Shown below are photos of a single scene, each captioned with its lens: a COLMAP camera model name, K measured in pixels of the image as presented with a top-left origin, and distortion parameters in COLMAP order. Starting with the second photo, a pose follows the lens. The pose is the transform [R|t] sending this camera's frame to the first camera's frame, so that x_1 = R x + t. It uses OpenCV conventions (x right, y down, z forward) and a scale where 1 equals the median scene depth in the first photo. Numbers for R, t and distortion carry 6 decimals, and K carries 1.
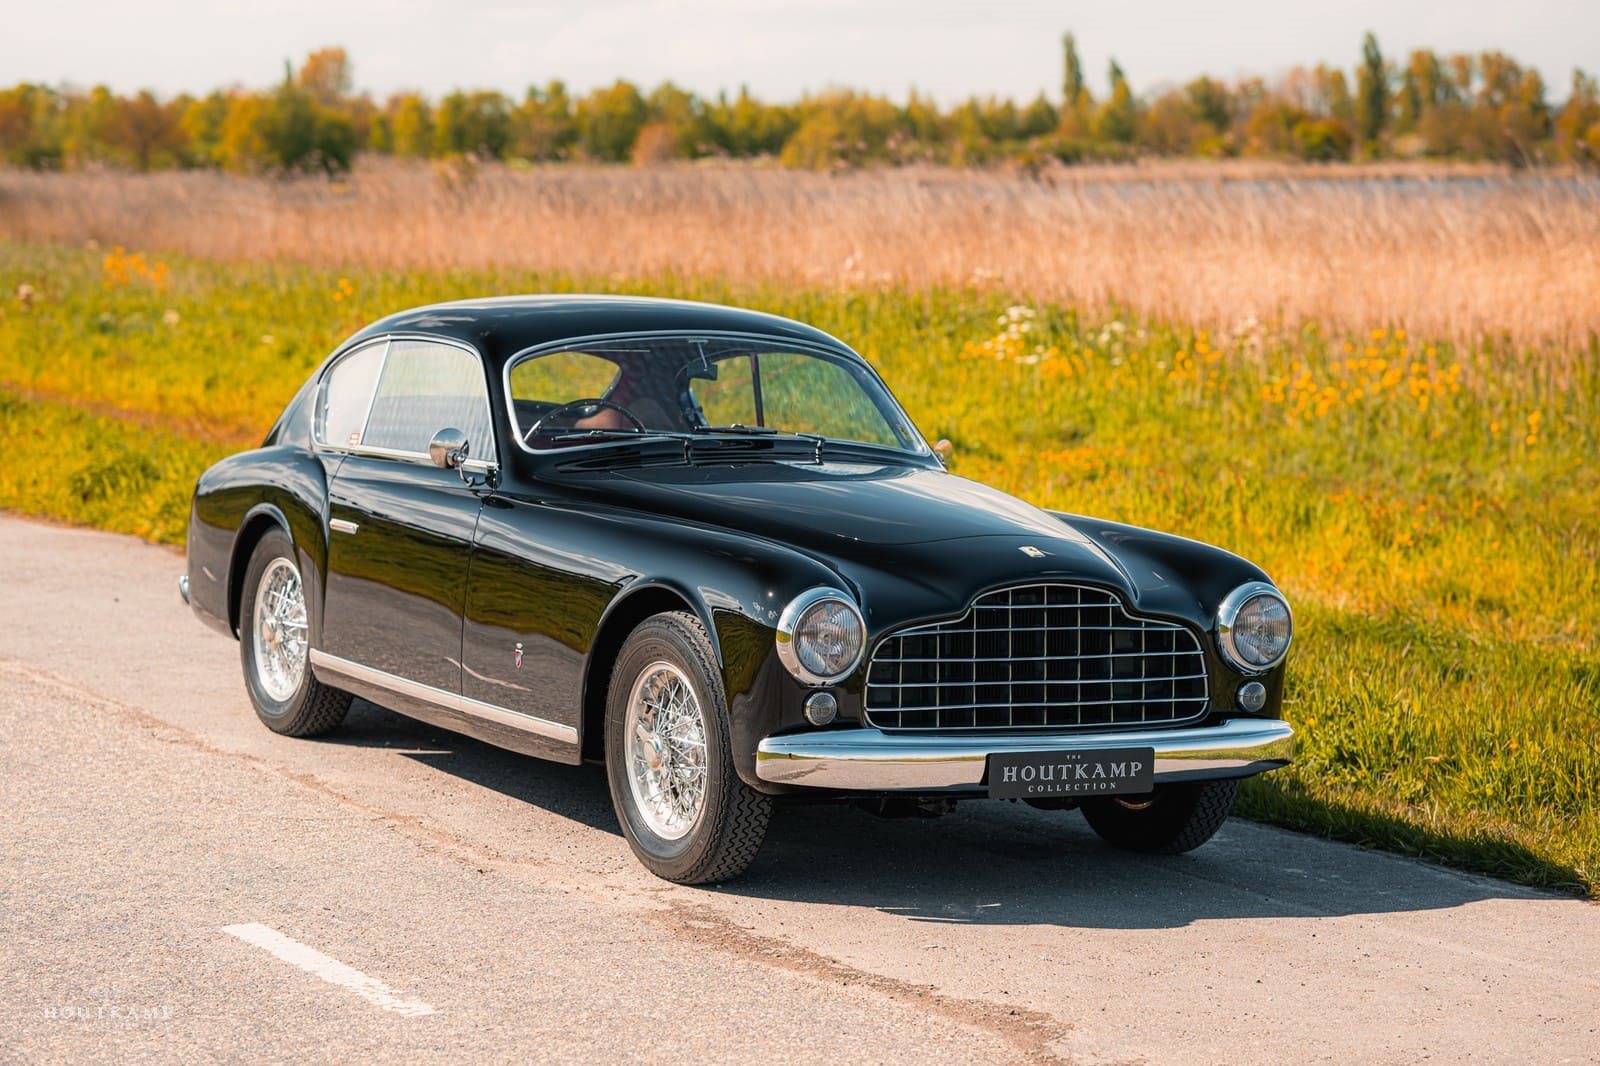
lens RADIAL K [[3612.0, 0, 800.0], [0, 3612.0, 533.0], [0, 0, 1]] dist [0.069775, 0.180388]
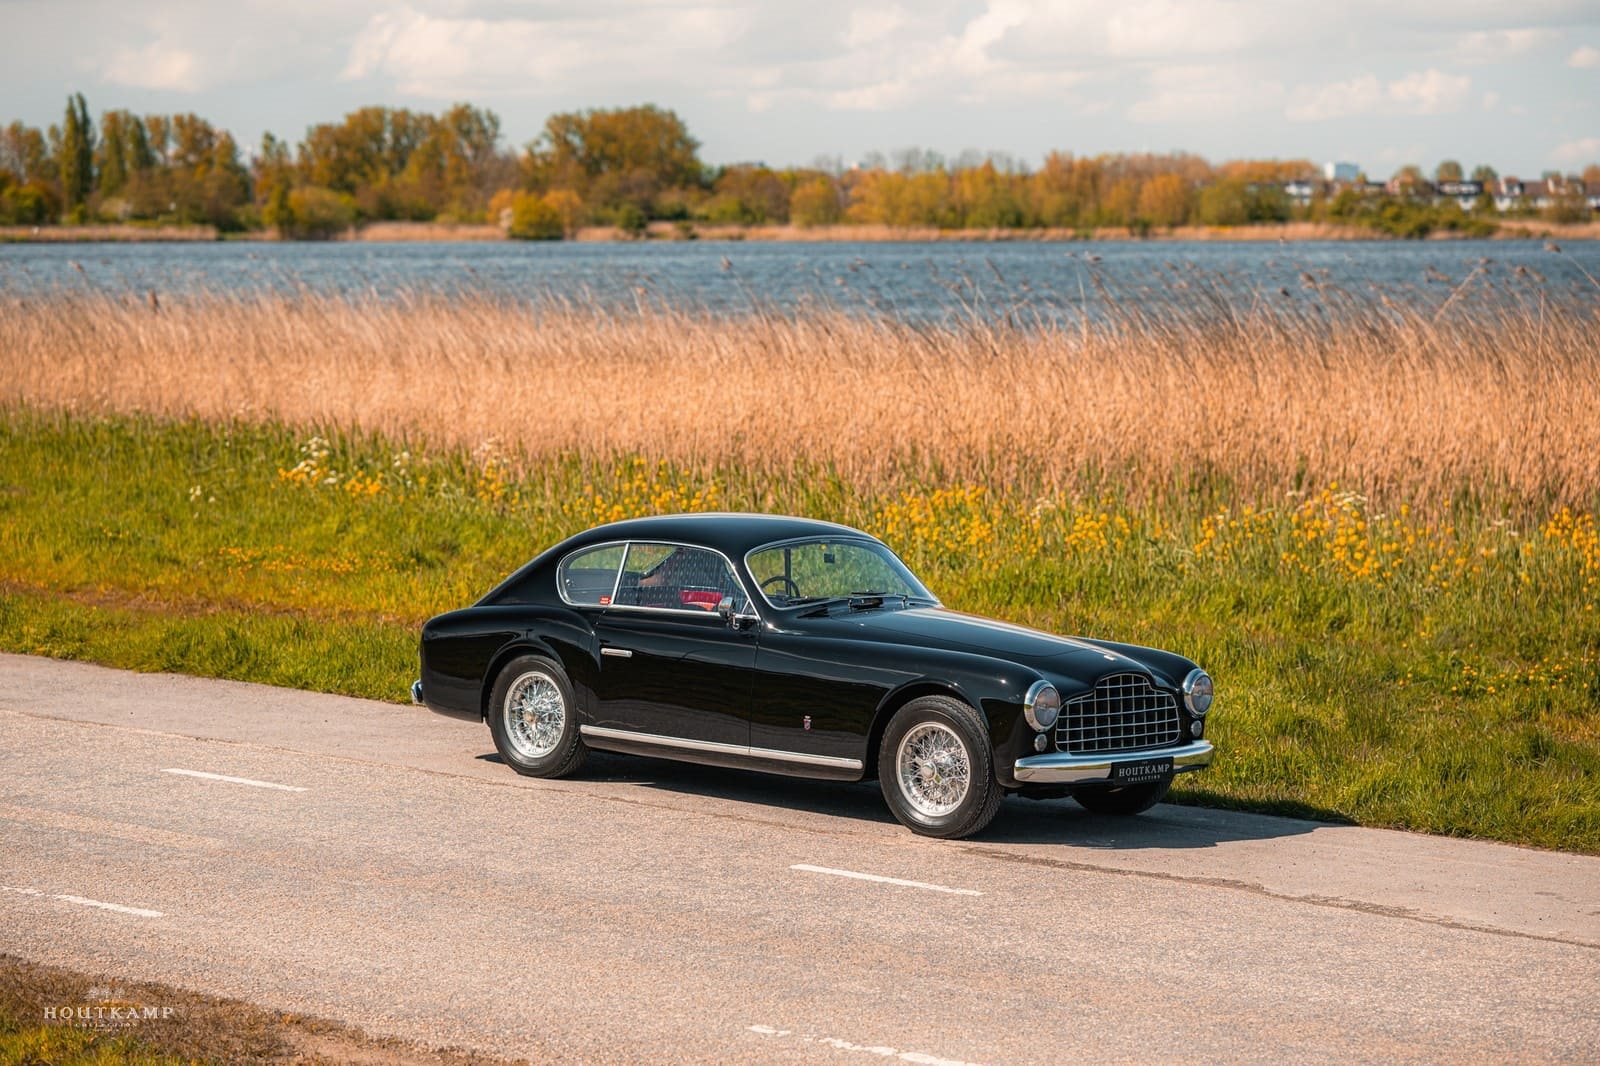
lens RADIAL K [[3557.5, 0, 775.8], [0, 3557.5, 534.2], [0, 0, 1]] dist [0.053585, -0.050982]
pose [[0.939514, -0.022110, 0.341795, -0.748561], [0.027174, 0.999580, -0.010036, -0.046622], [-0.341430, 0.018717, 0.939721, -0.730481]]
